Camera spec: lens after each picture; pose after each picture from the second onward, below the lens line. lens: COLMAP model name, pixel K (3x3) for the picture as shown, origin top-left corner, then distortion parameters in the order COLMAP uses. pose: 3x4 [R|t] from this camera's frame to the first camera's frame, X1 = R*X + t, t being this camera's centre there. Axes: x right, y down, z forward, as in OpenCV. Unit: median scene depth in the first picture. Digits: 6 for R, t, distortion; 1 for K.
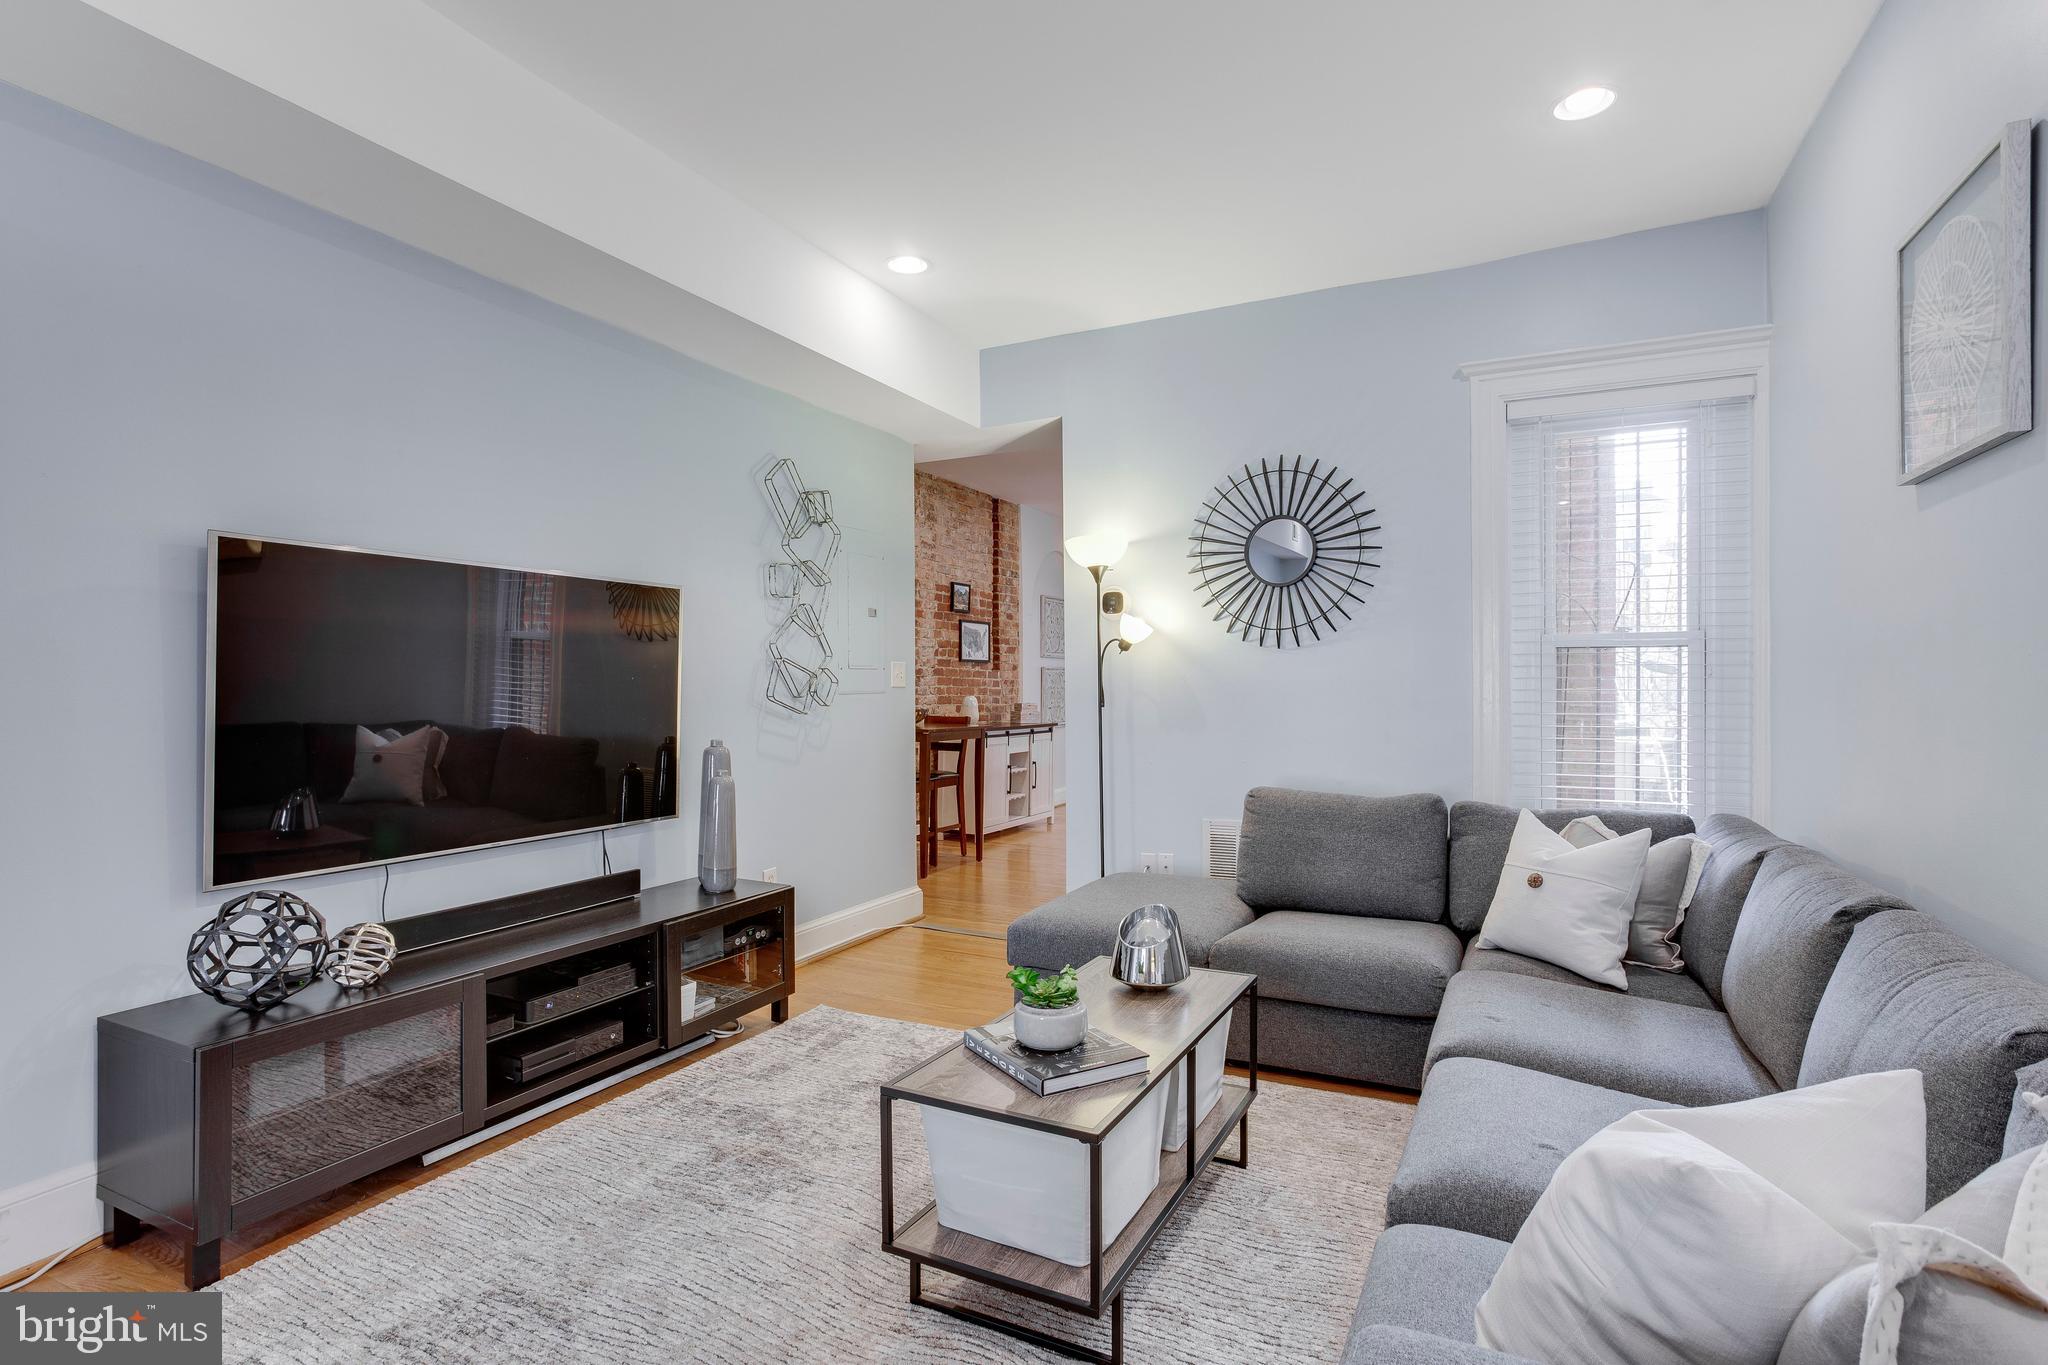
lens RADIAL K [[1031.3, 0, 996.8], [0, 1031.3, 692.3], [0, 0, 1]] dist [-0.041854, 0.024010]
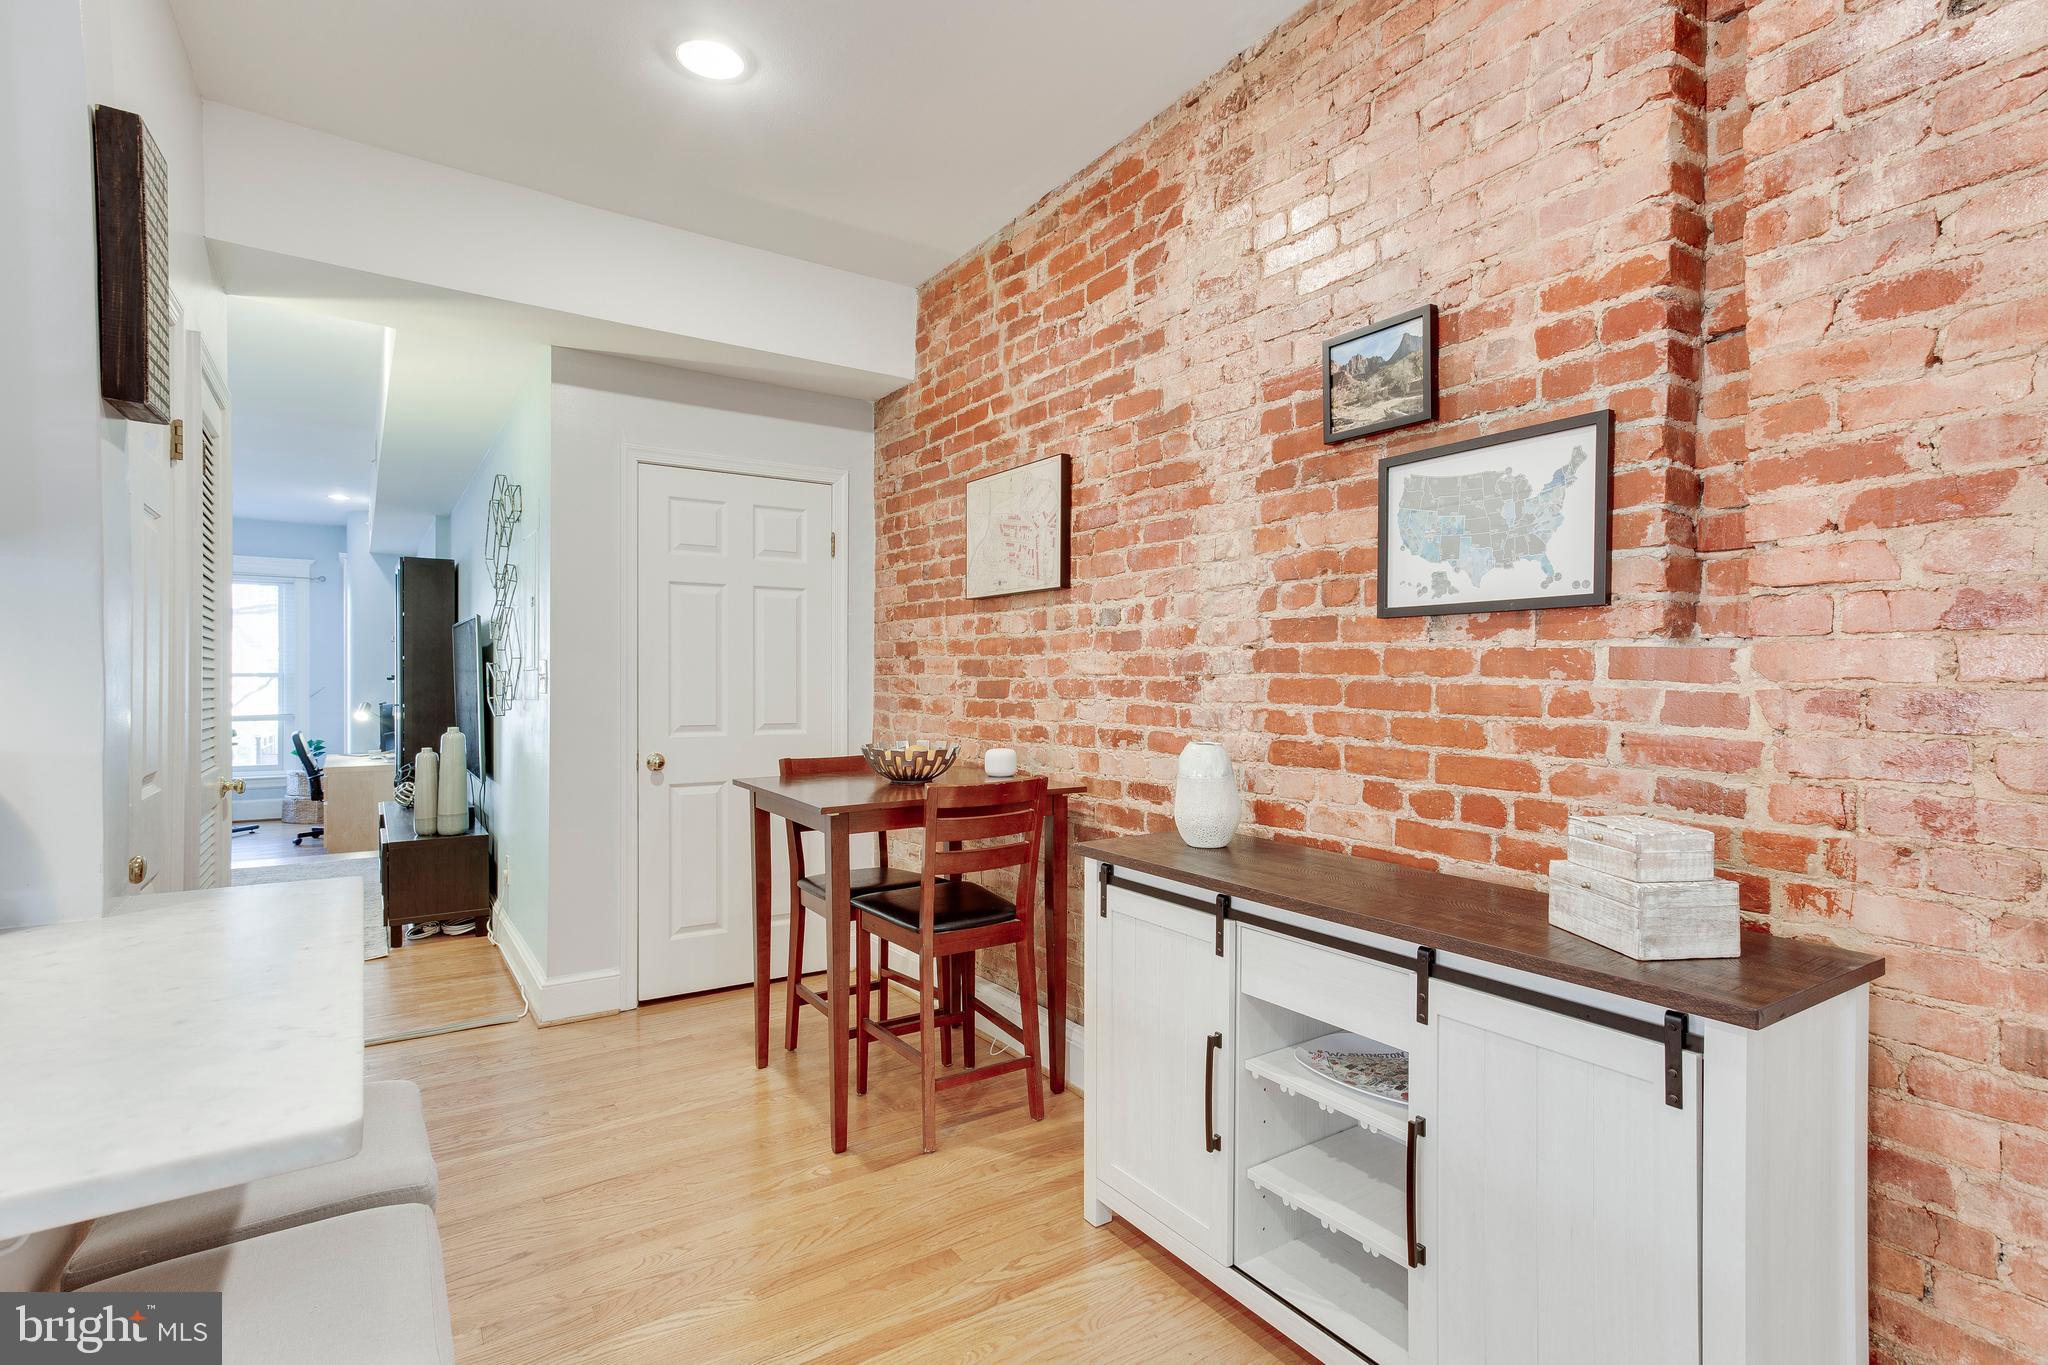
lens RADIAL K [[1031.3, 0, 993.2], [0, 1031.3, 711.3], [0, 0, 1]] dist [-0.041854, 0.024010]
pose [[-0.524548, 0.024402, -0.851031, 0.252966], [-0.011876, 0.999282, 0.035973, -0.014652], [0.851298, 0.028976, -0.523882, 1.095959]]
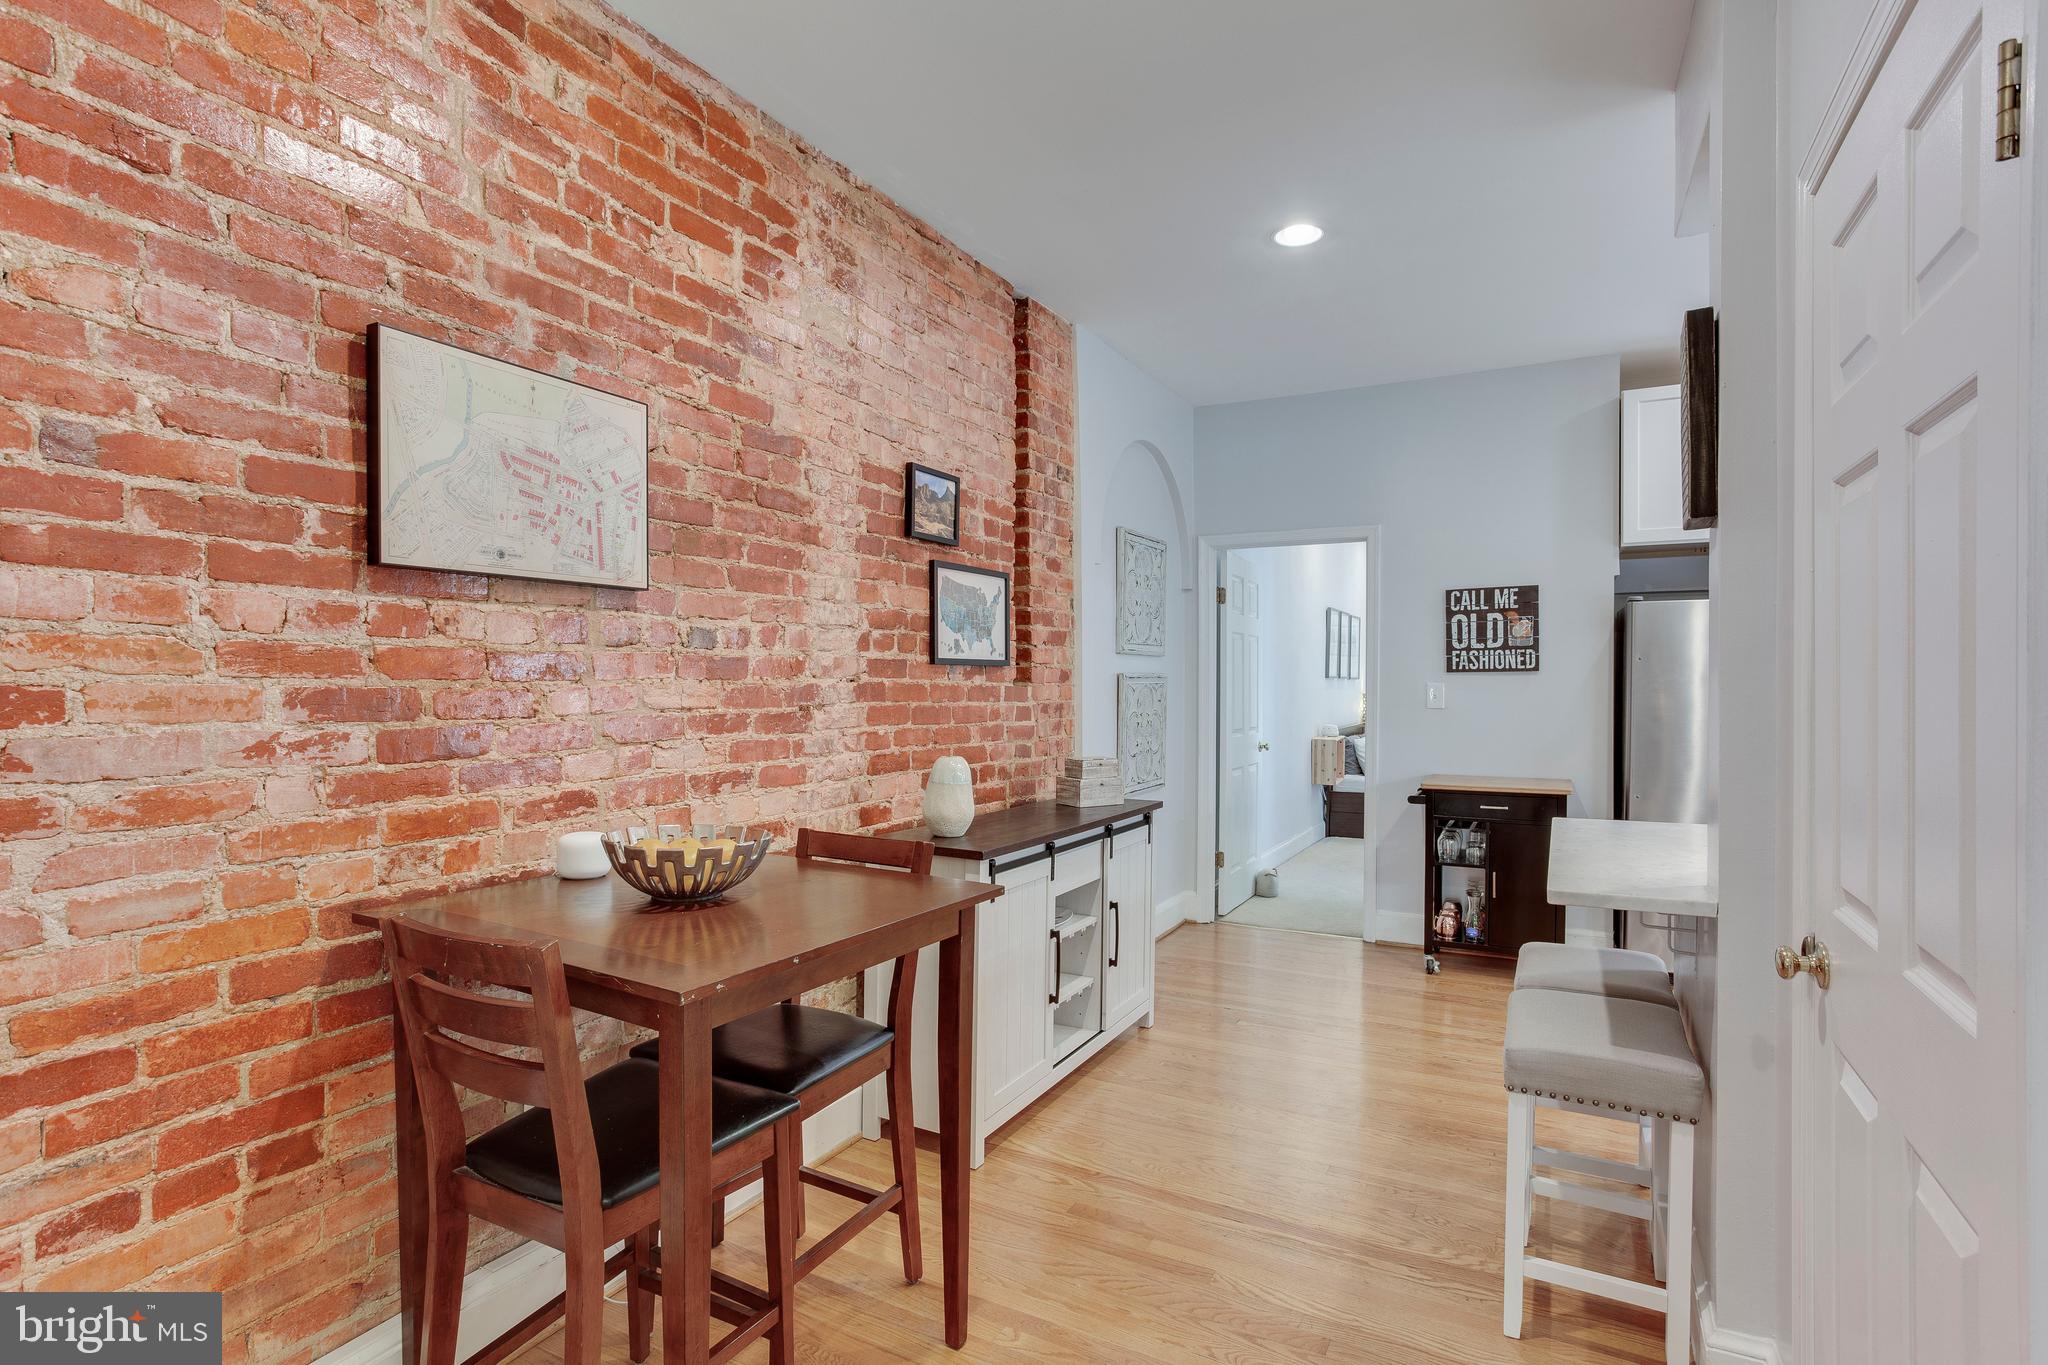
lens RADIAL K [[1031.3, 0, 1051.8], [0, 1031.3, 704.6], [0, 0, 1]] dist [-0.041854, 0.024010]
pose [[0.999911, -0.000896, 0.013332, 0.006382], [0.000701, 0.999893, 0.014641, -0.020563], [-0.013344, -0.014630, 0.999804, 0.616668]]
